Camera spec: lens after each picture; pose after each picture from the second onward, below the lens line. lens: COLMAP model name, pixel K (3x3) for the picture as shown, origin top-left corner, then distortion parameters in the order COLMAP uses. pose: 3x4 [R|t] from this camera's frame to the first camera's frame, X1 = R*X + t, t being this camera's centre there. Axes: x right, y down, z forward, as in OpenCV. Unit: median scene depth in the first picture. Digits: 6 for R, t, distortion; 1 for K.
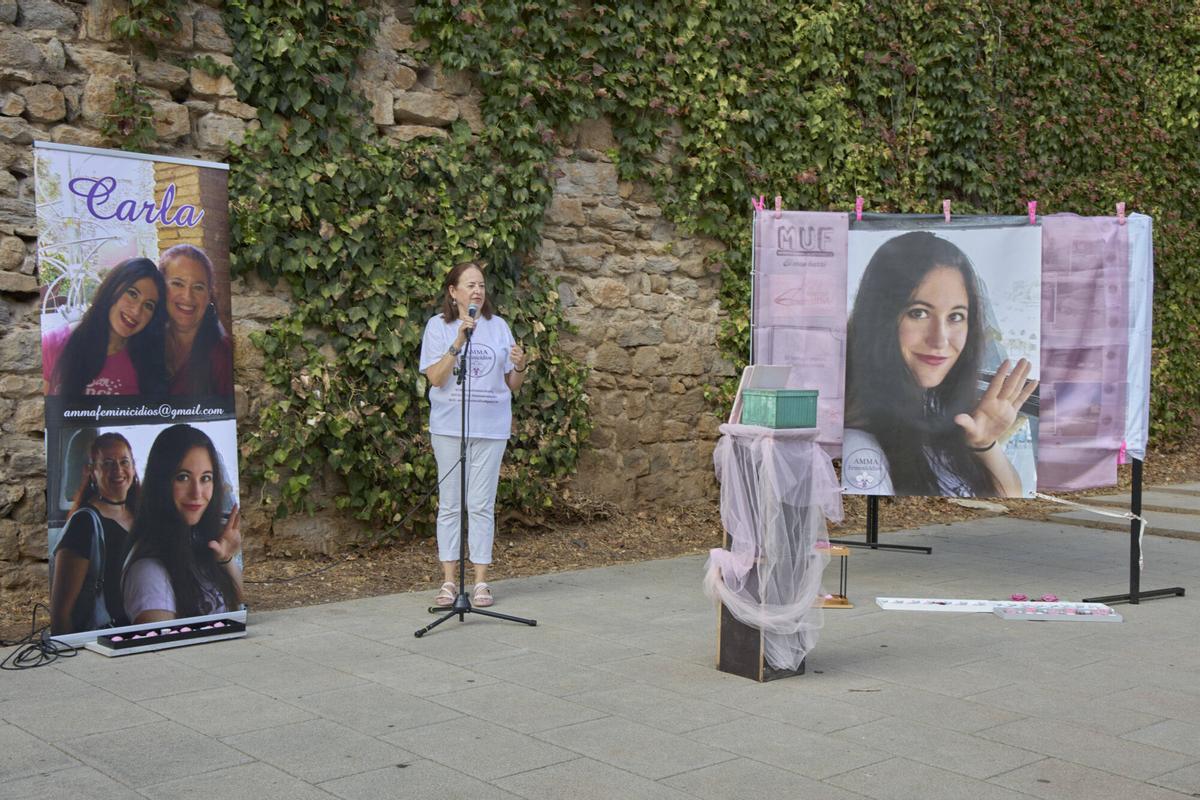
lens RADIAL K [[1377.9, 0, 604.7], [0, 1377.9, 402.3], [0, 0, 1]] dist [0.099652, 0.000000]
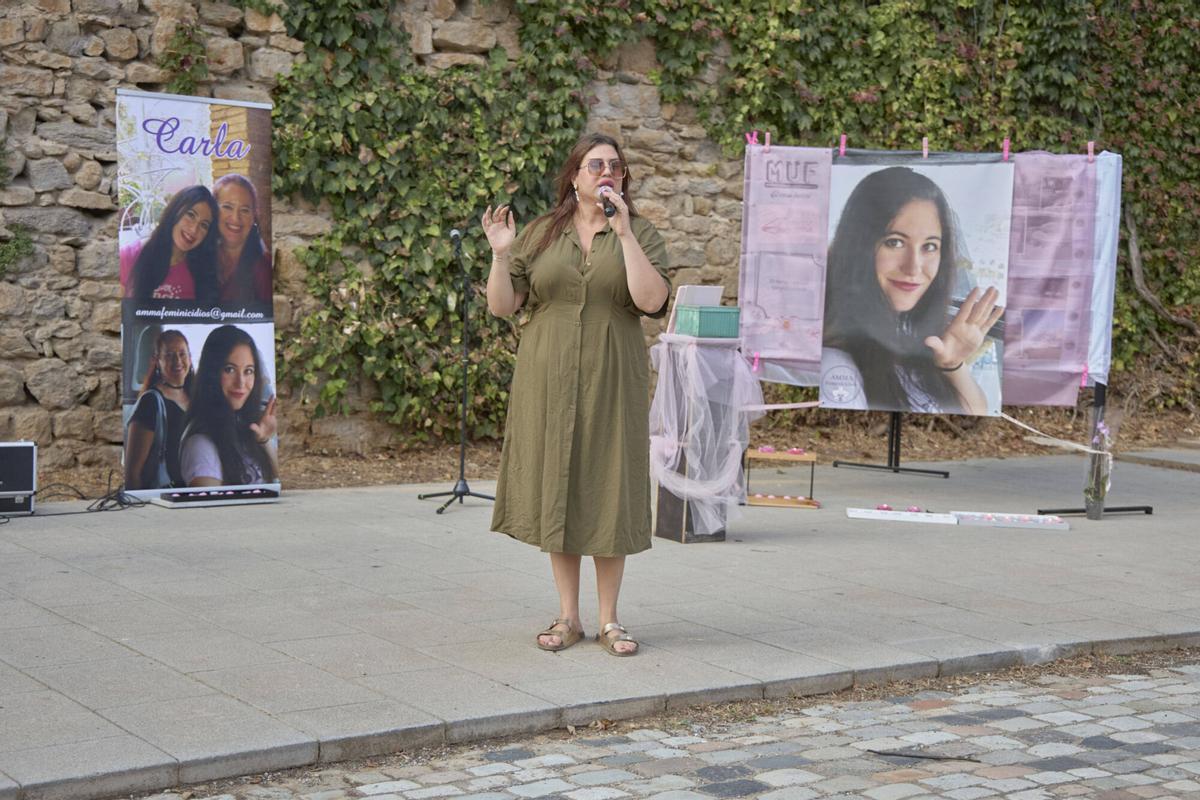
lens RADIAL K [[1877.3, 0, 609.1], [0, 1877.3, 399.0], [0, 0, 1]] dist [0.185364, 0.000000]
pose [[0.993688, 0.028359, -0.108536, 0.167903], [-0.025009, 0.999172, 0.032097, 0.015974], [0.109357, -0.029180, 0.993574, -0.492258]]
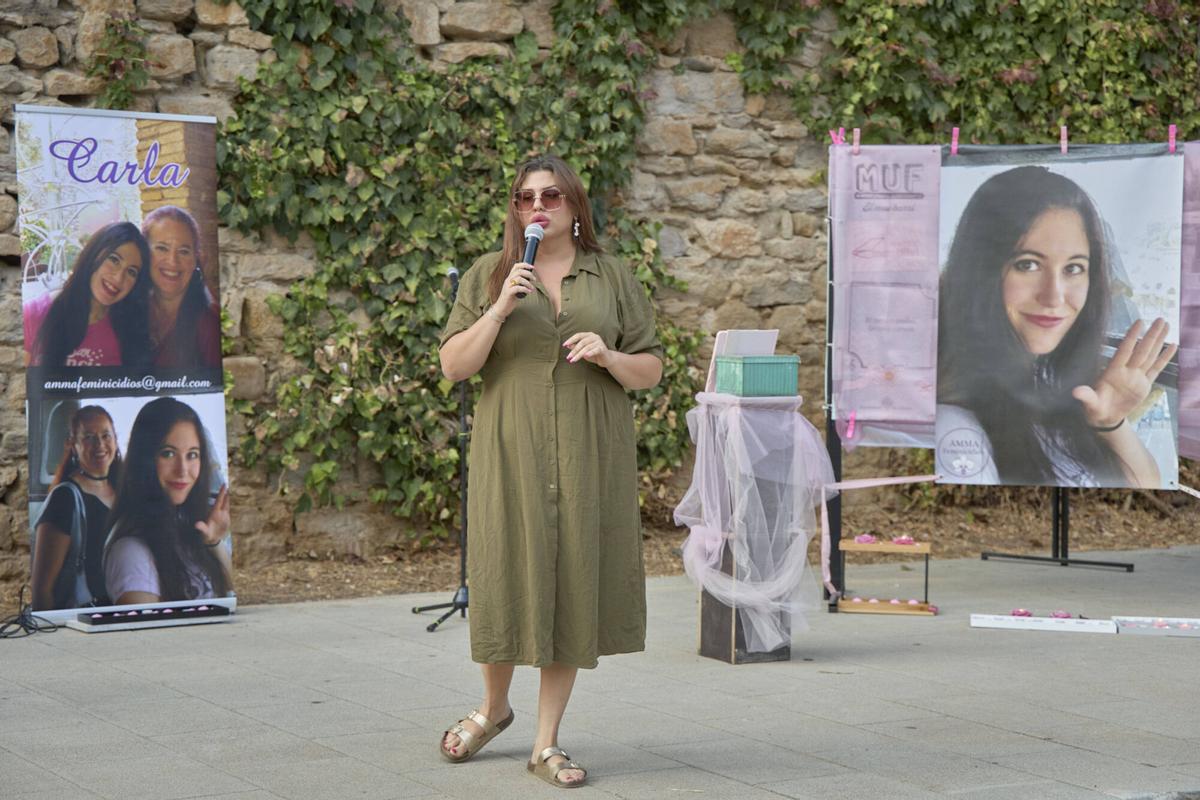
lens RADIAL K [[2434.2, 0, 608.6], [0, 2434.2, 404.9], [0, 0, 1]] dist [0.294590, 0.000000]
pose [[0.981567, -0.002207, -0.191107, 0.260528], [0.002873, 0.999991, 0.003207, 0.013913], [0.191099, -0.003696, 0.981564, -0.487961]]
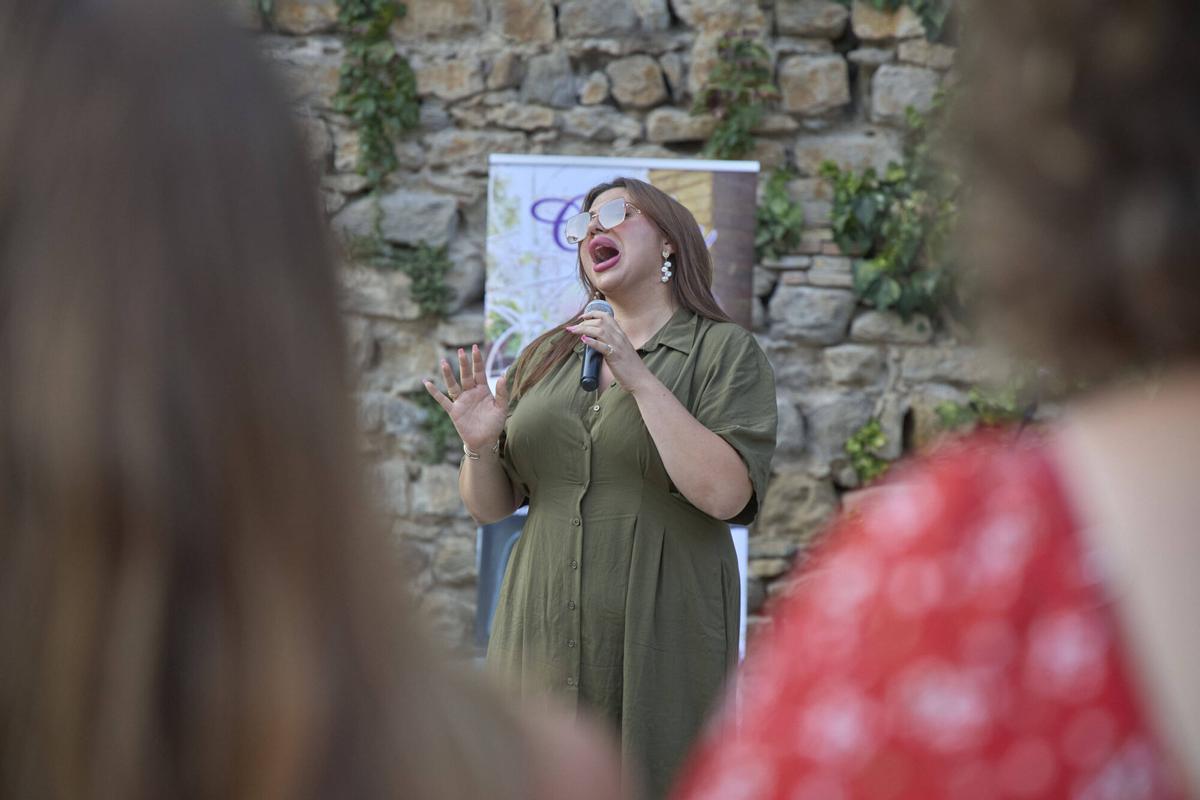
lens RADIAL K [[3449.0, 0, 602.6], [0, 3449.0, 402.5], [0, 0, 1]] dist [0.674531, 0.000000]
pose [[0.742257, 0.004299, -0.670102, 0.729819], [-0.039525, 0.998519, -0.037376, 0.014509], [0.668949, 0.054228, 0.741328, -0.288540]]
